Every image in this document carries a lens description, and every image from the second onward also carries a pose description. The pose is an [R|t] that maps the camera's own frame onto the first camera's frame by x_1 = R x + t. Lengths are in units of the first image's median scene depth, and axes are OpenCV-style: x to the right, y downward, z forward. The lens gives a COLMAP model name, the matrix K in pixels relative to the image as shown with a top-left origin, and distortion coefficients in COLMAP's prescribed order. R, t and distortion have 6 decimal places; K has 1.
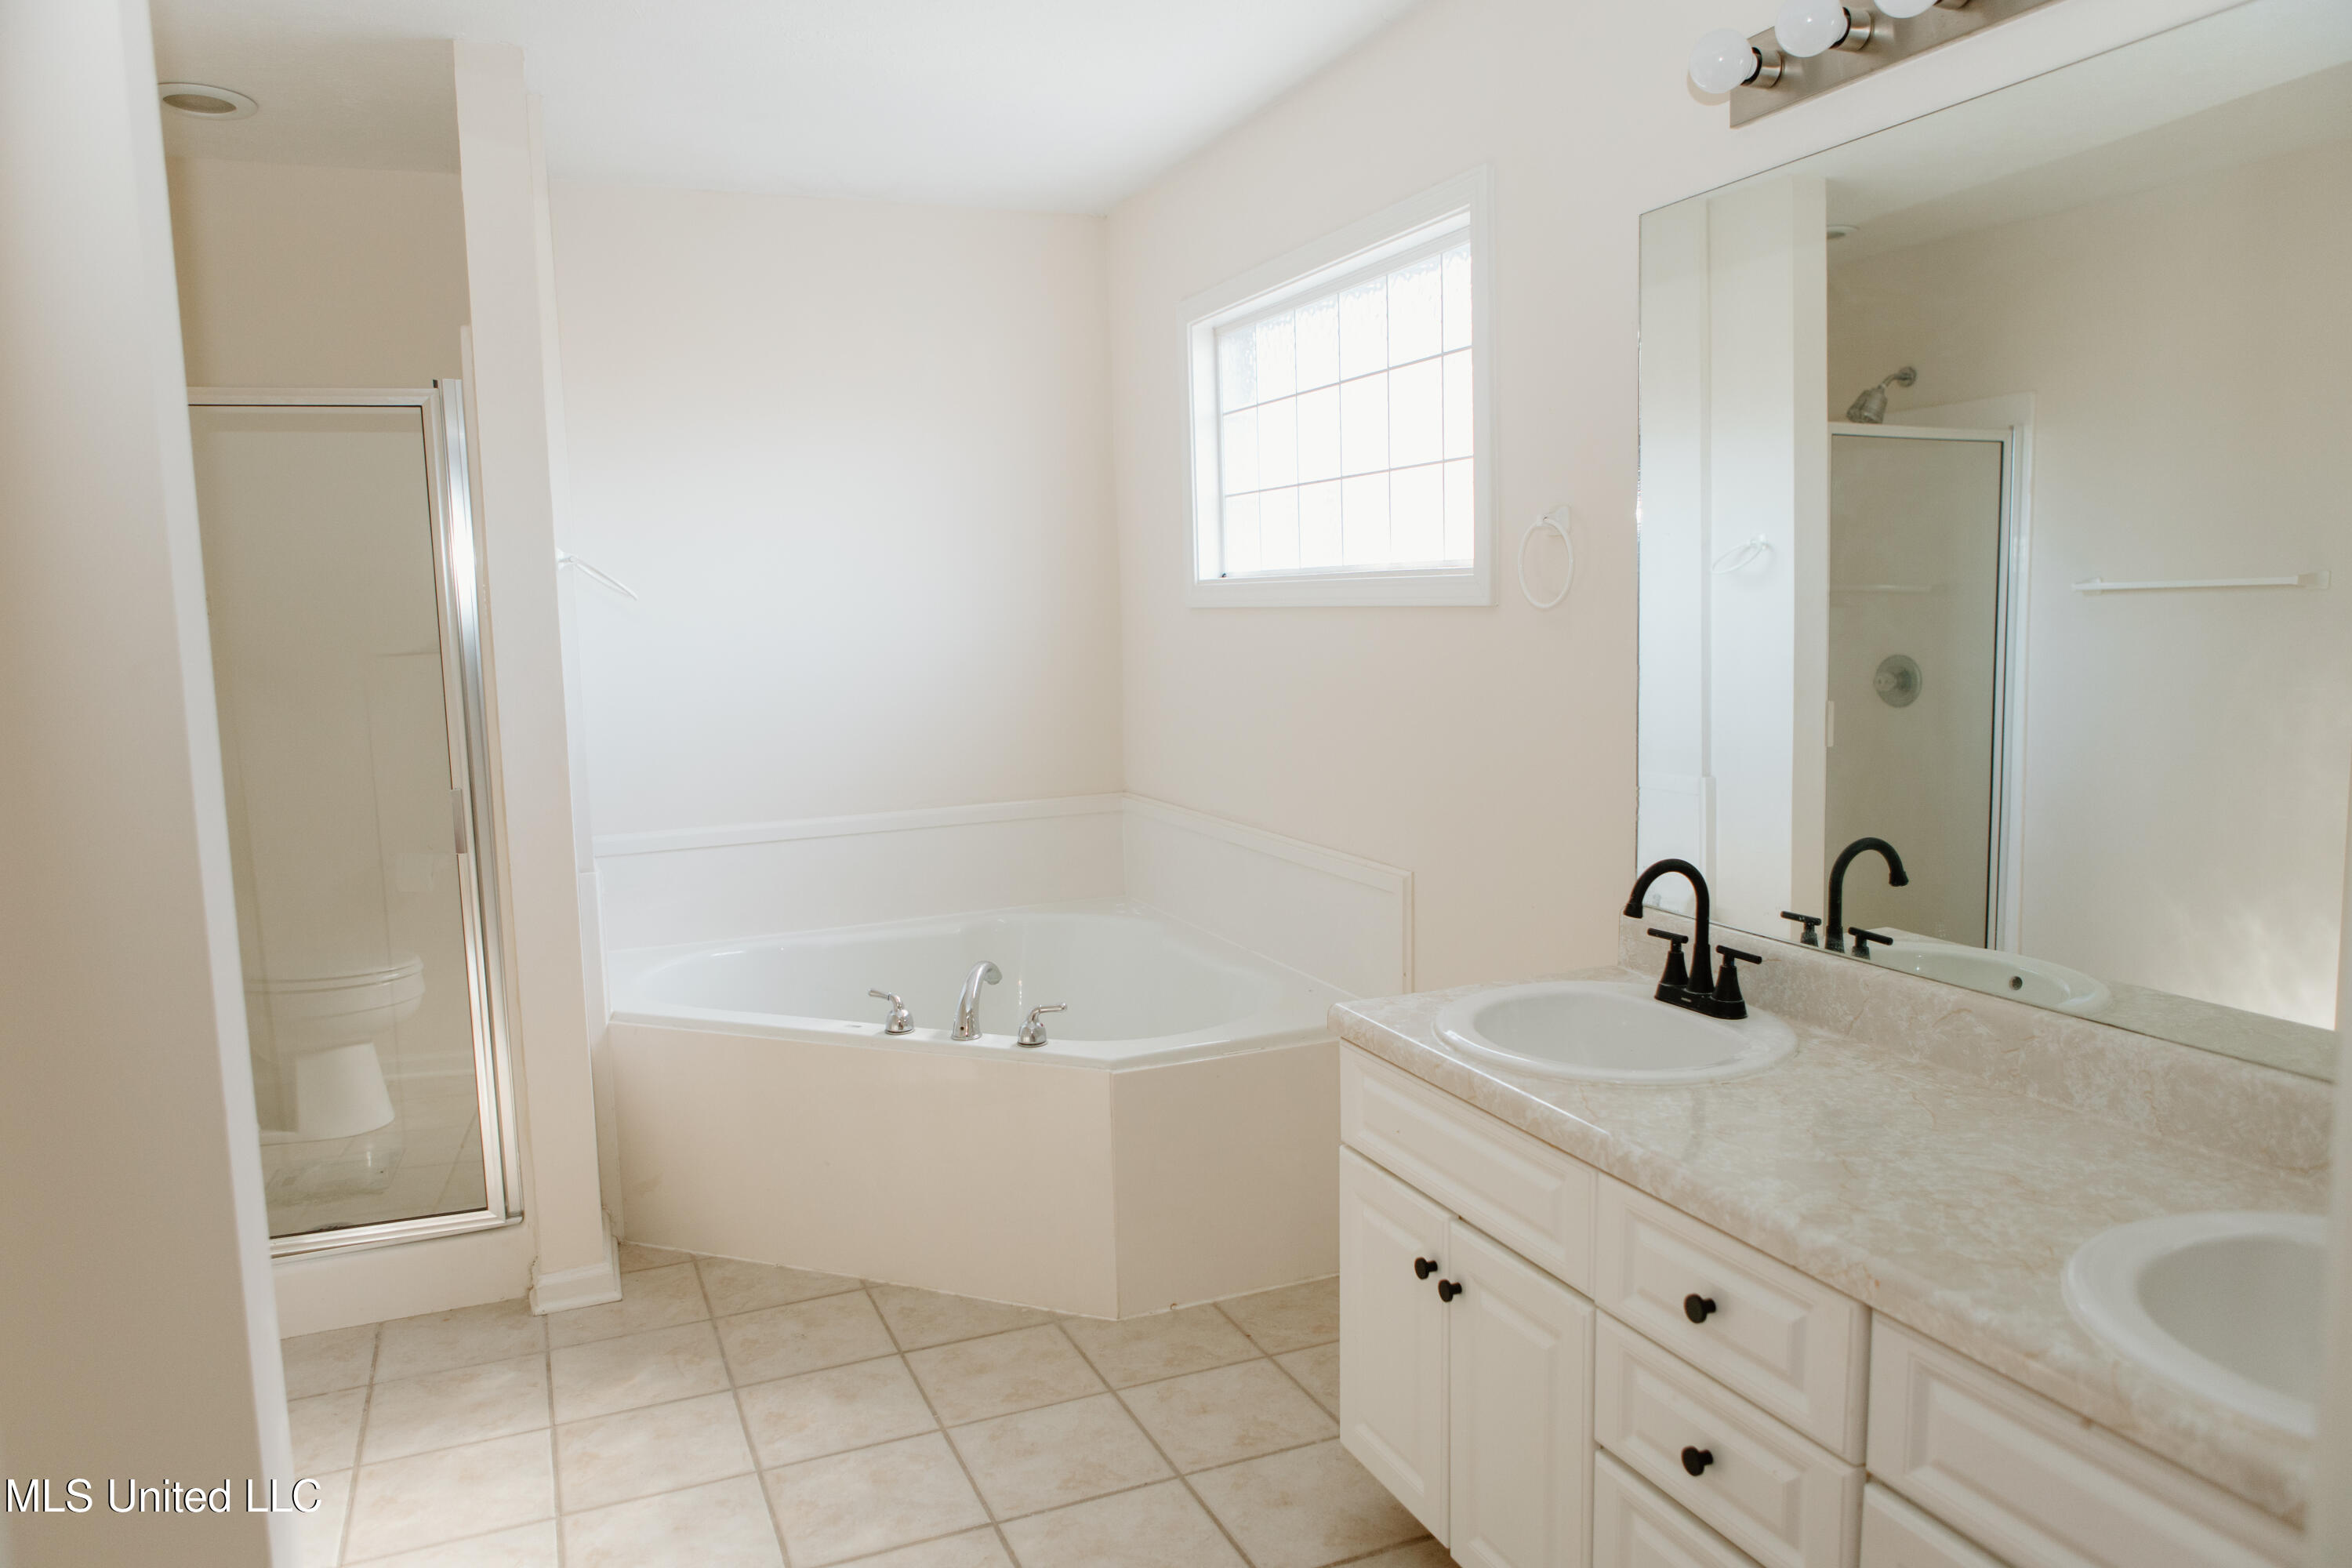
lens RADIAL K [[1589.9, 0, 1174.8], [0, 1589.9, 783.1], [0, 0, 1]] dist [-0.003983, 0.002340]
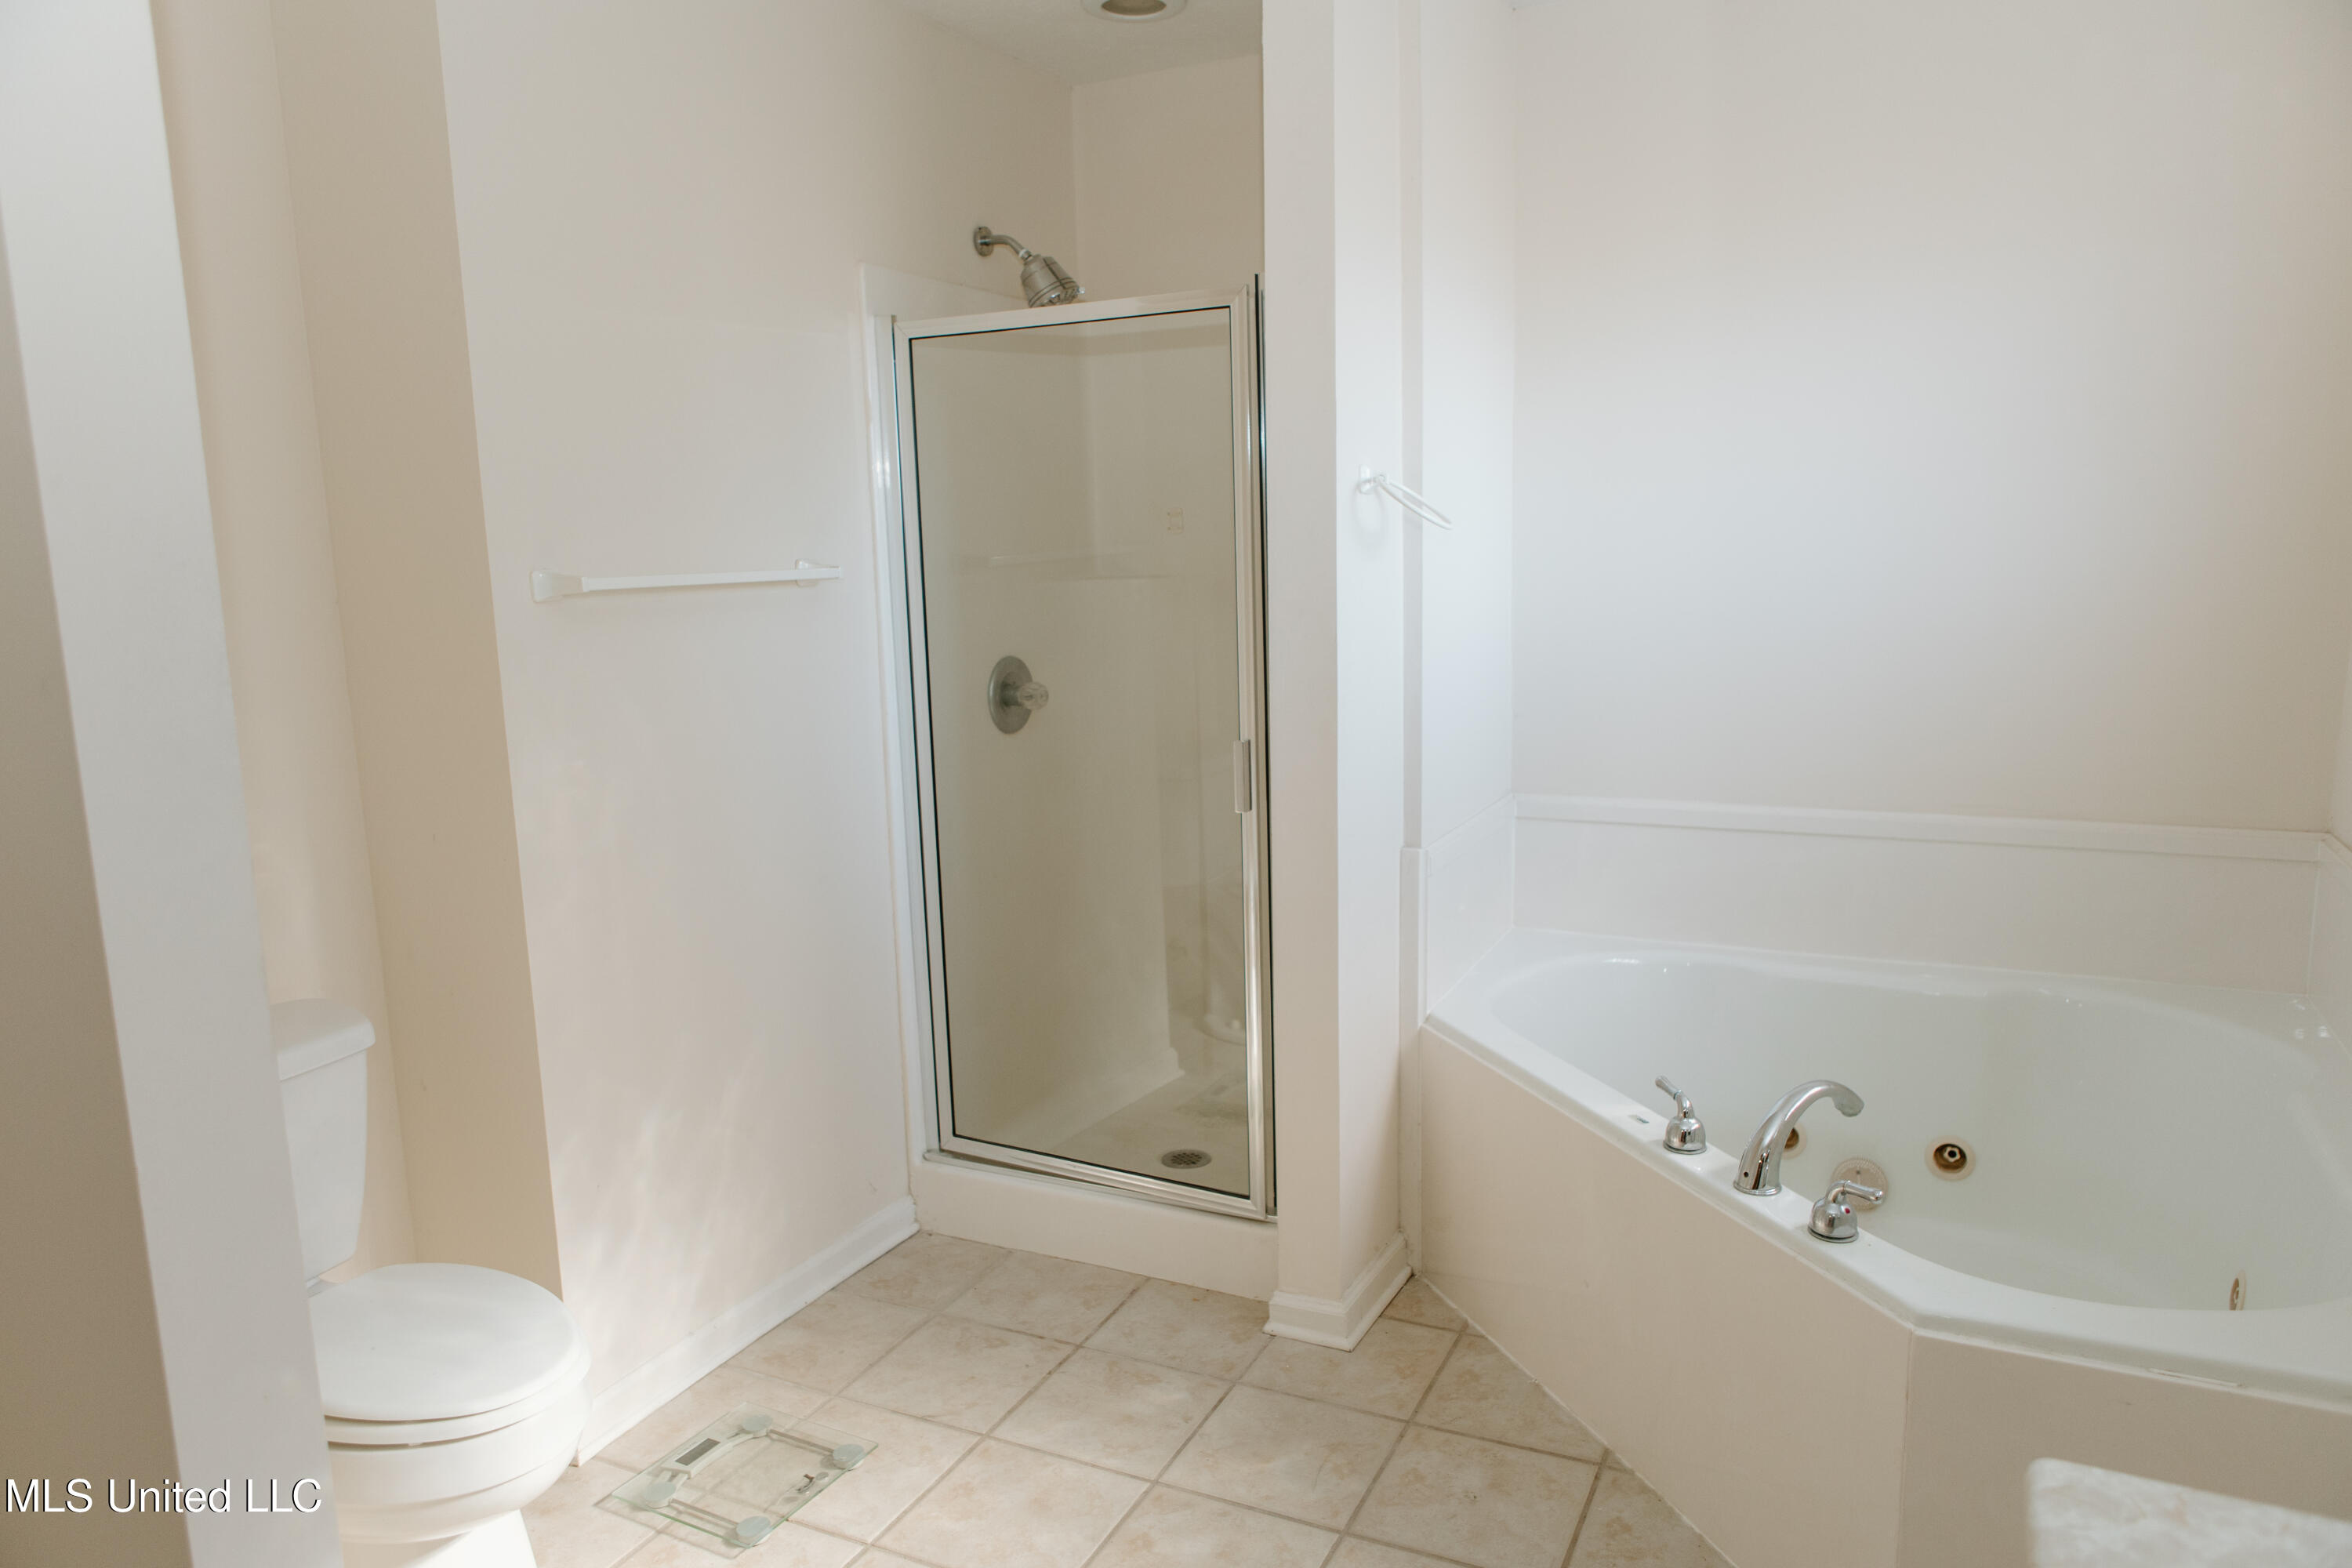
lens RADIAL K [[1589.9, 0, 1179.1], [0, 1589.9, 784.9], [0, 0, 1]] dist [-0.003983, 0.002340]
pose [[0.659405, 0.137029, -0.739194, 0.187760], [-0.079831, 0.990452, 0.112392, -0.068627], [0.747537, -0.015101, 0.664048, 0.369904]]
